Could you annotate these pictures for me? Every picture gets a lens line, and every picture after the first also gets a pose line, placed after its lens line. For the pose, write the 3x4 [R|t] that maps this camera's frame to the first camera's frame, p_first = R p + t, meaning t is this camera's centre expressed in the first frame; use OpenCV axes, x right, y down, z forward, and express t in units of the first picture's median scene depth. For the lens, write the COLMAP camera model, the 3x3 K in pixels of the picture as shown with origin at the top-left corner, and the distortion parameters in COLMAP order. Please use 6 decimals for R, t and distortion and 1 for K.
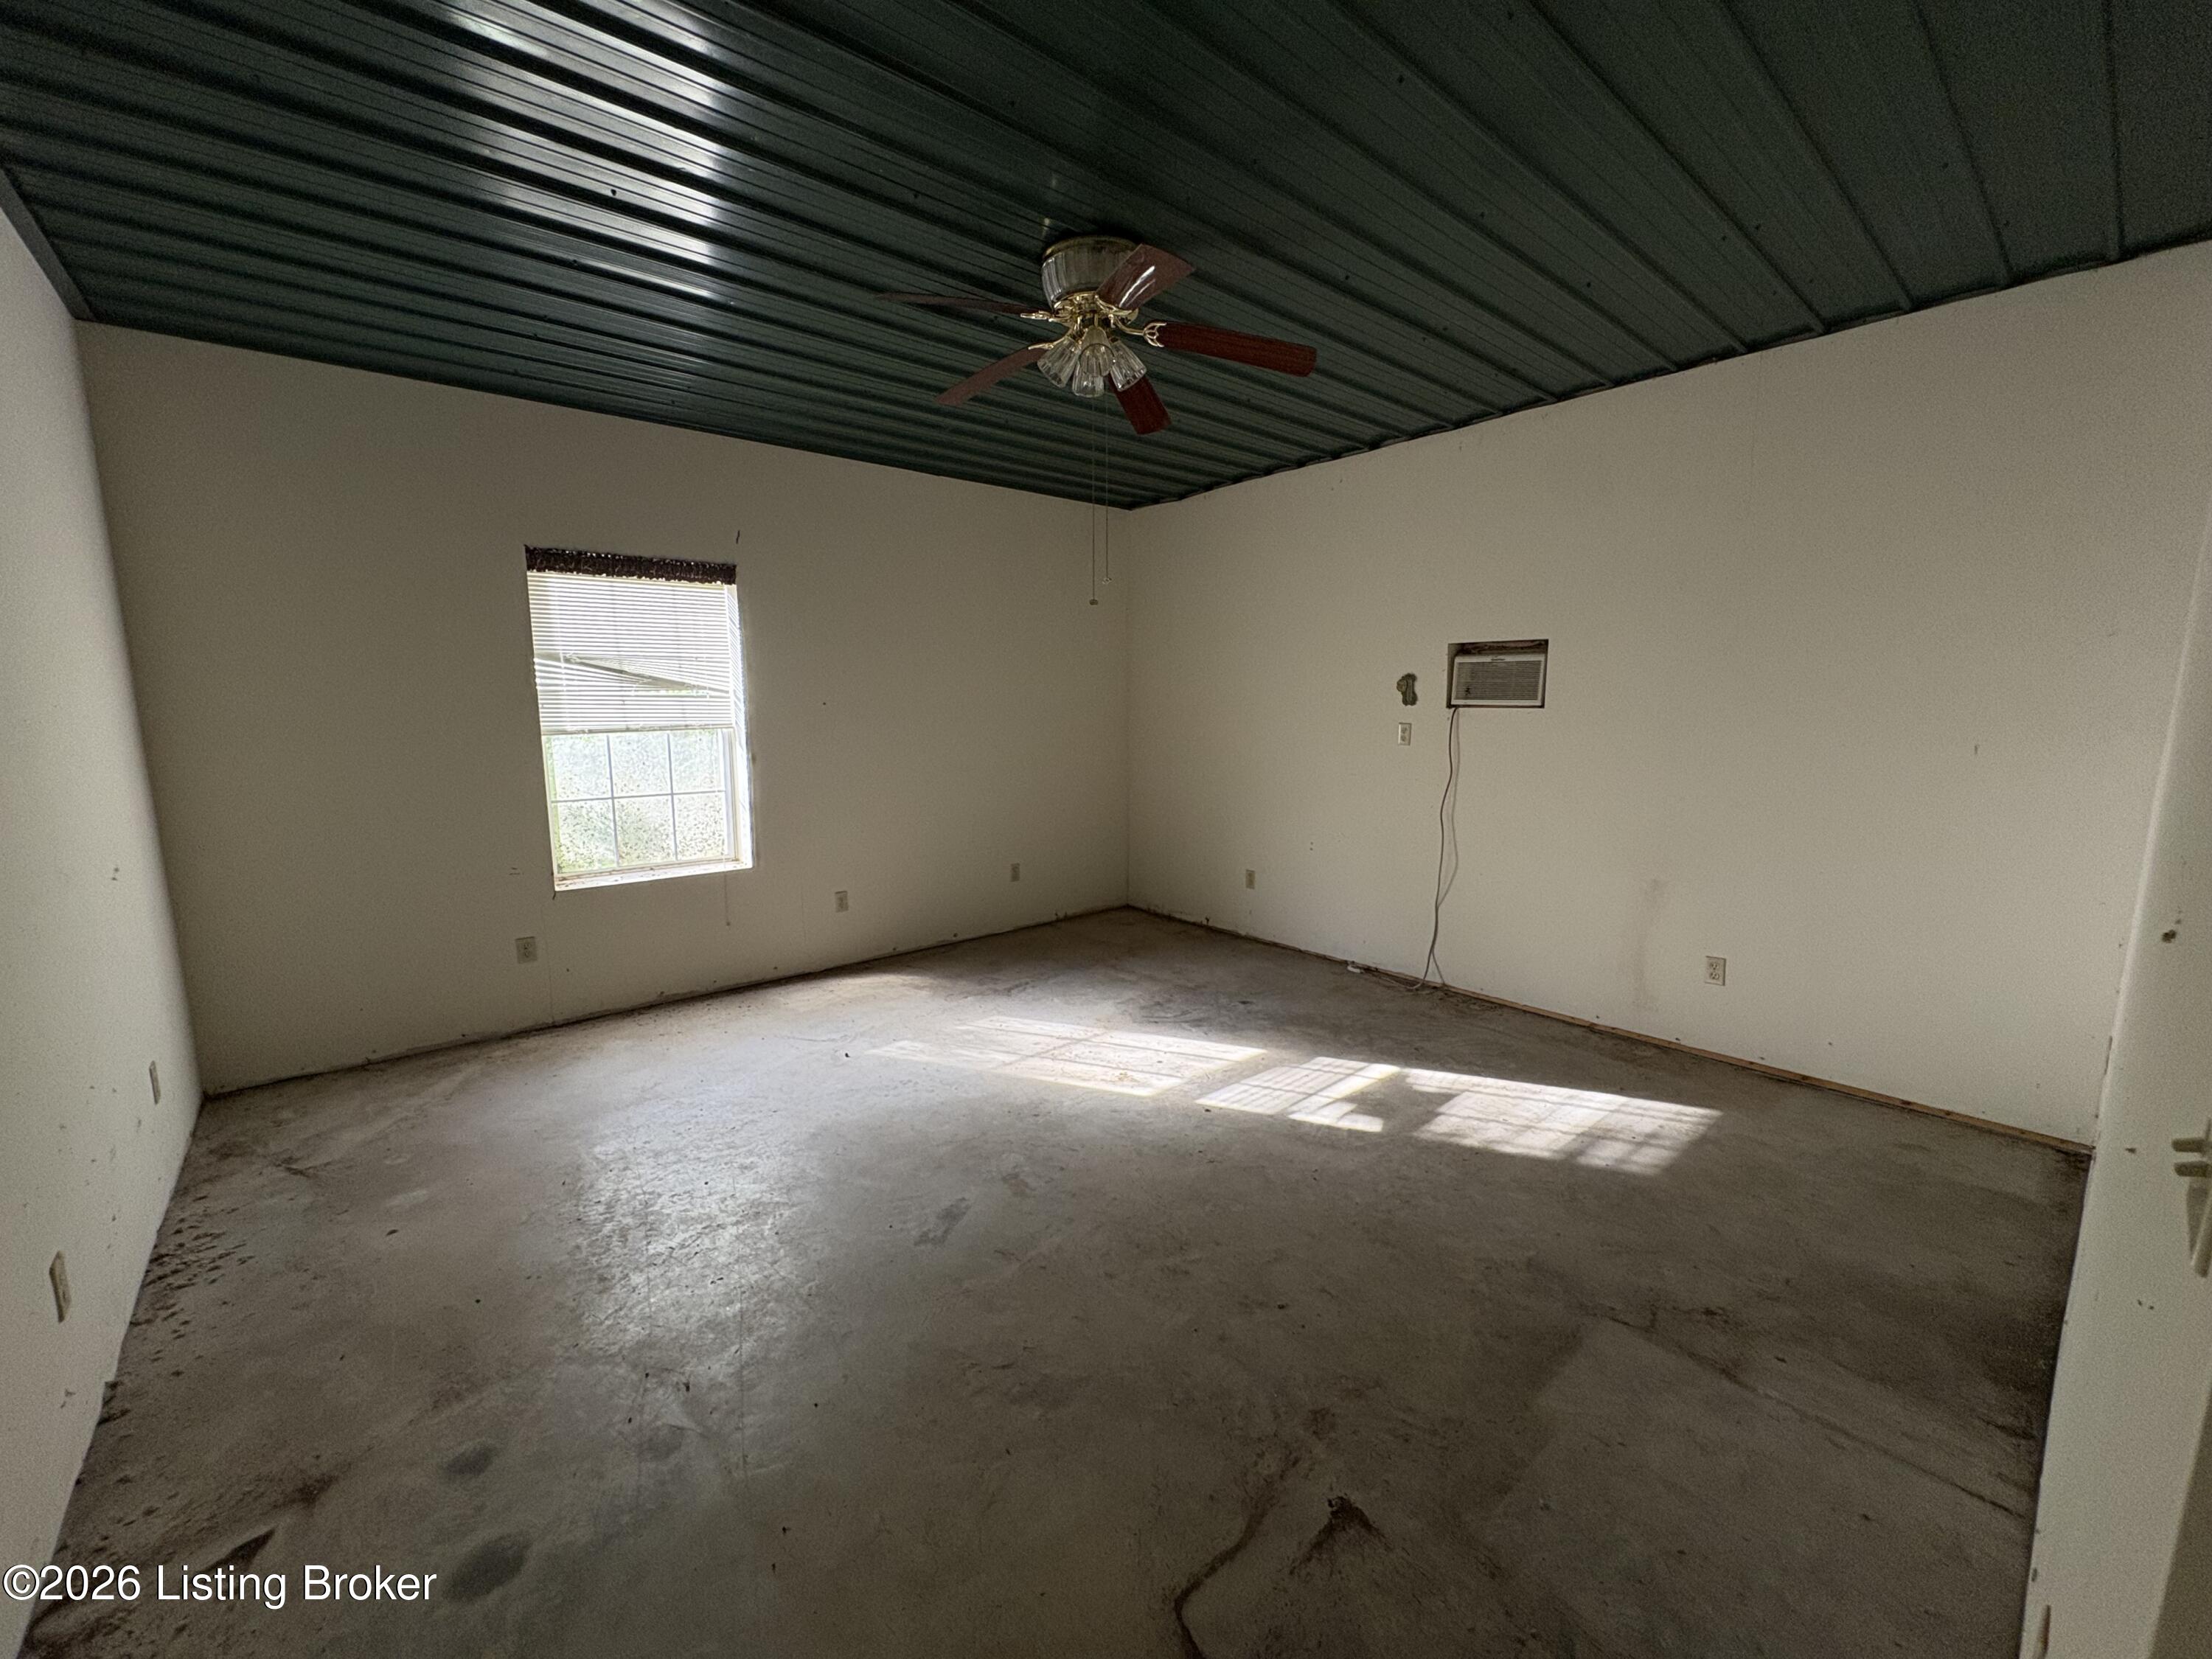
lens RADIAL K [[881.4, 0, 1105.5], [0, 881.4, 830.6], [0, 0, 1]] dist [0.000343, 0.000280]
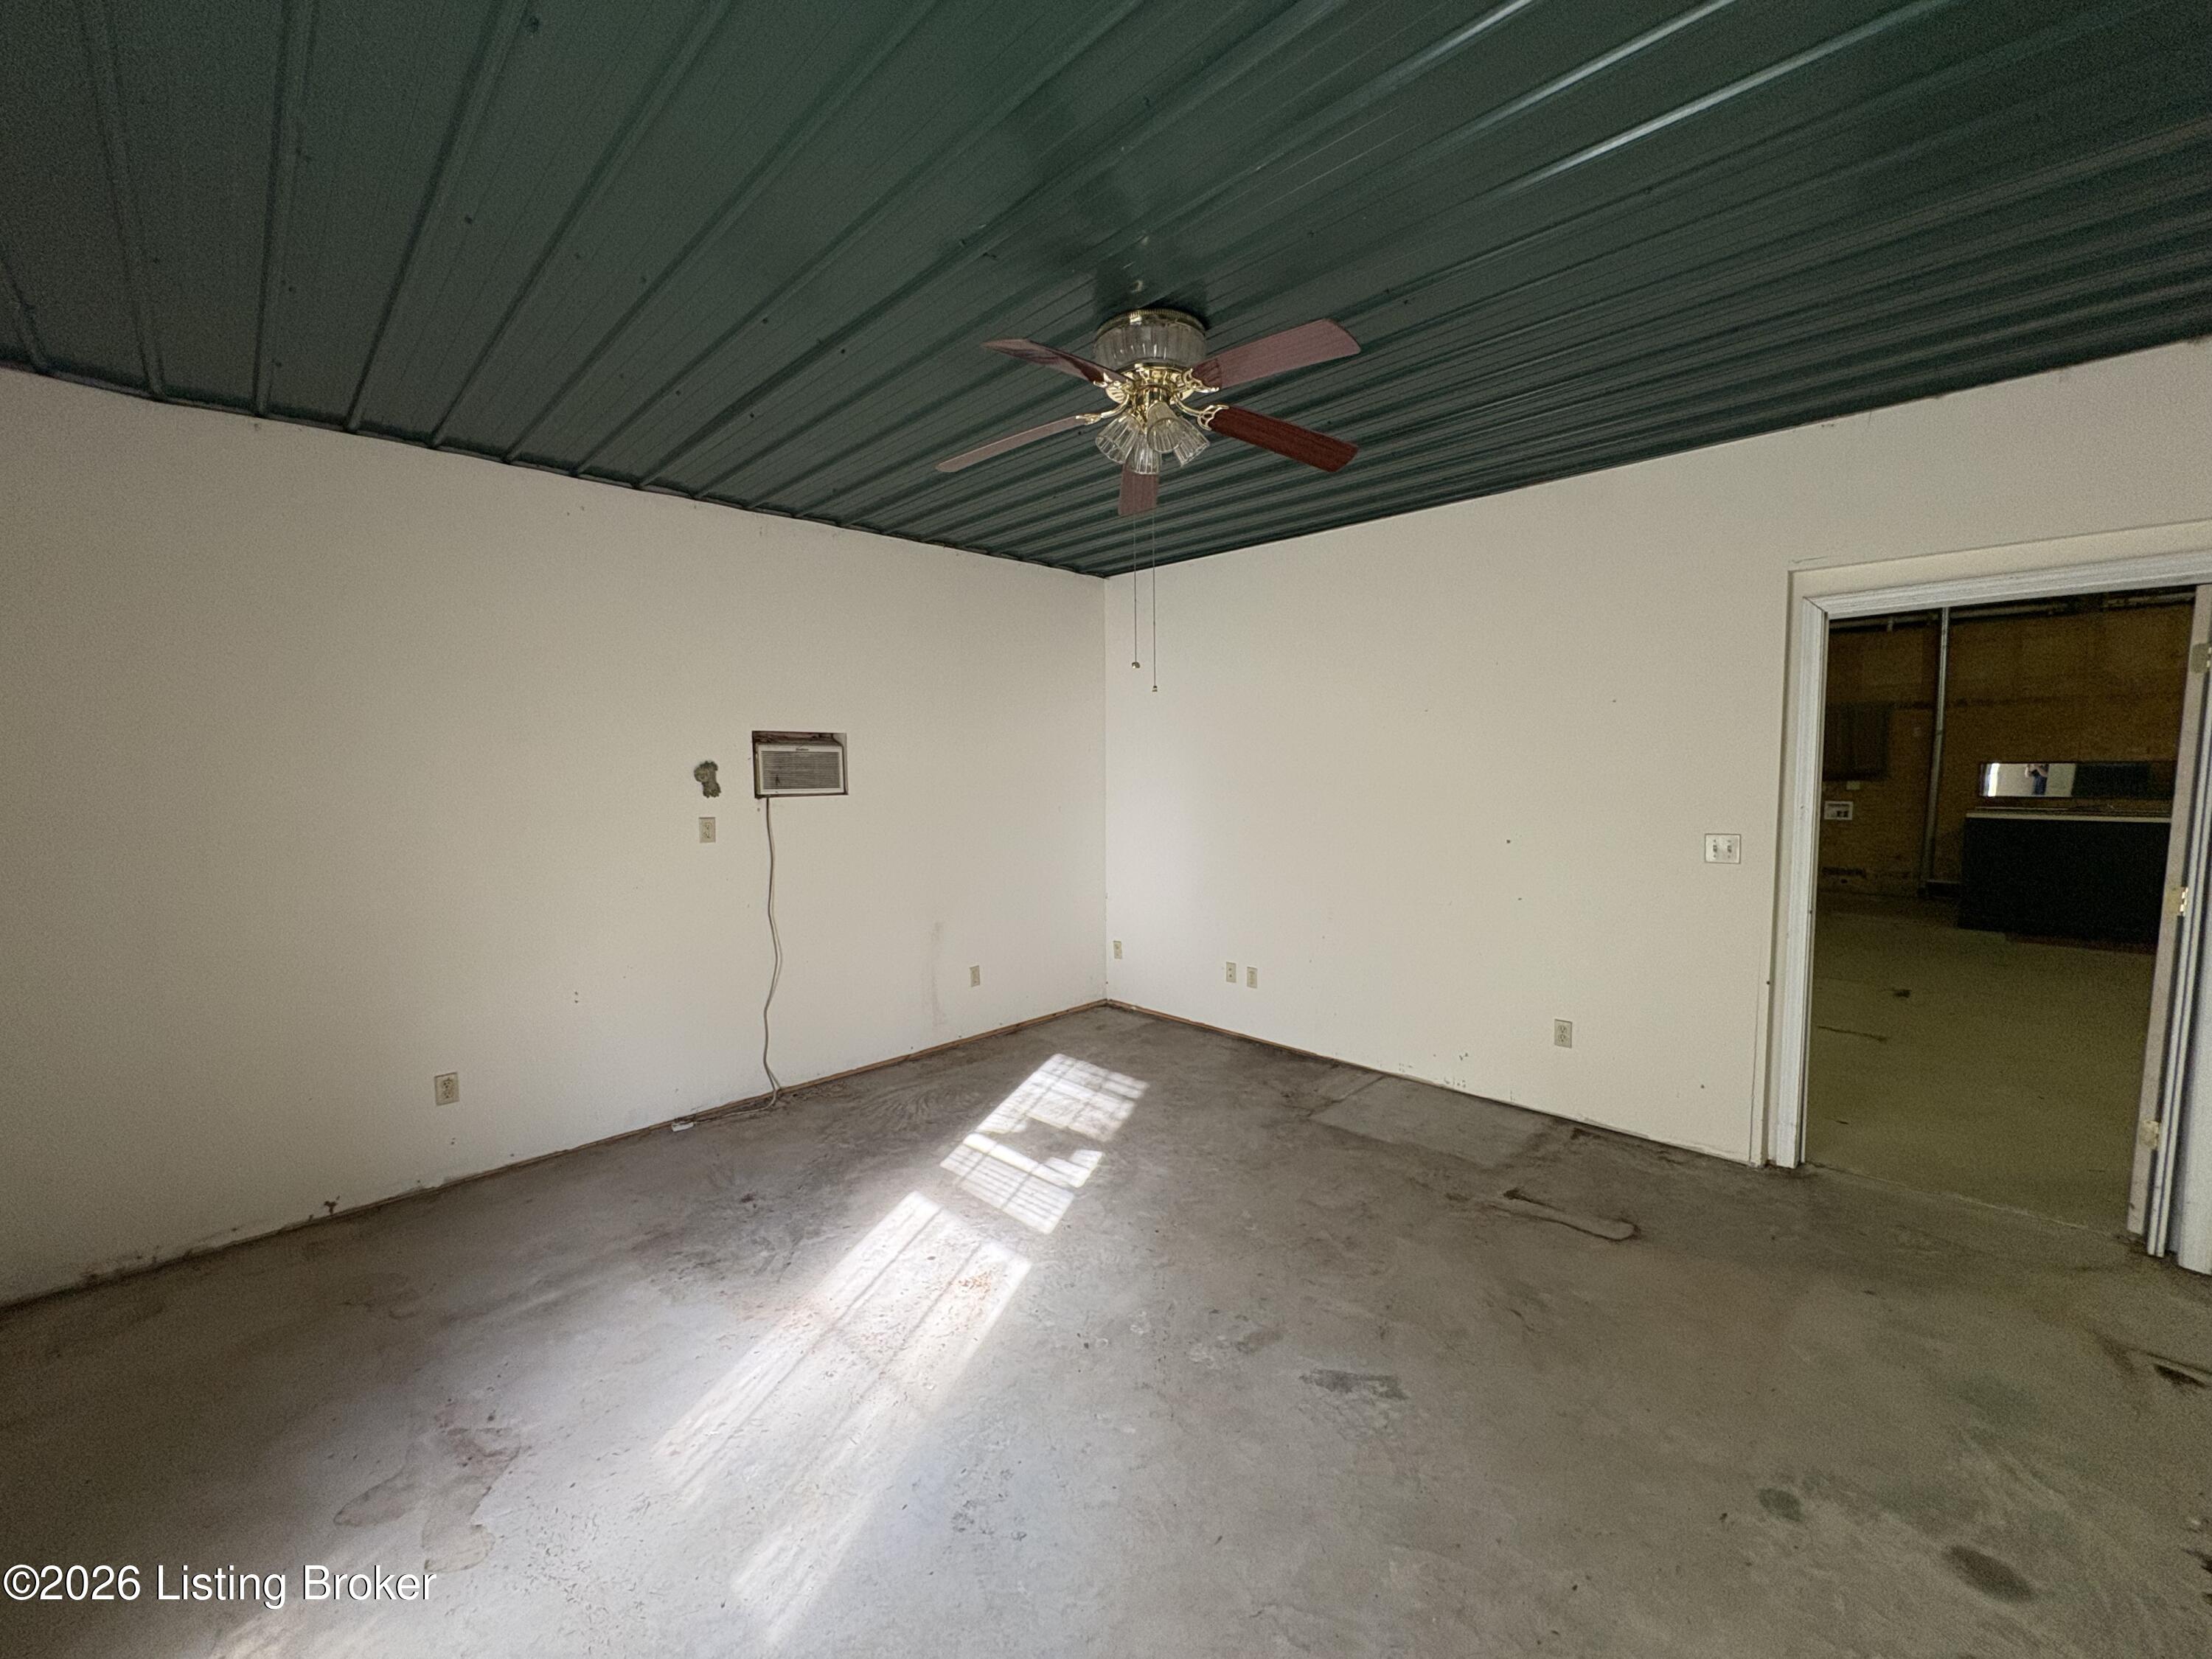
lens RADIAL K [[881.4, 0, 1105.5], [0, 881.4, 830.6], [0, 0, 1]] dist [0.000343, 0.000280]
pose [[-0.072525, -0.065434, 0.995218, -0.682973], [0.159152, 0.984300, 0.076315, -0.139199], [-0.984587, 0.163926, -0.060973, 0.822681]]
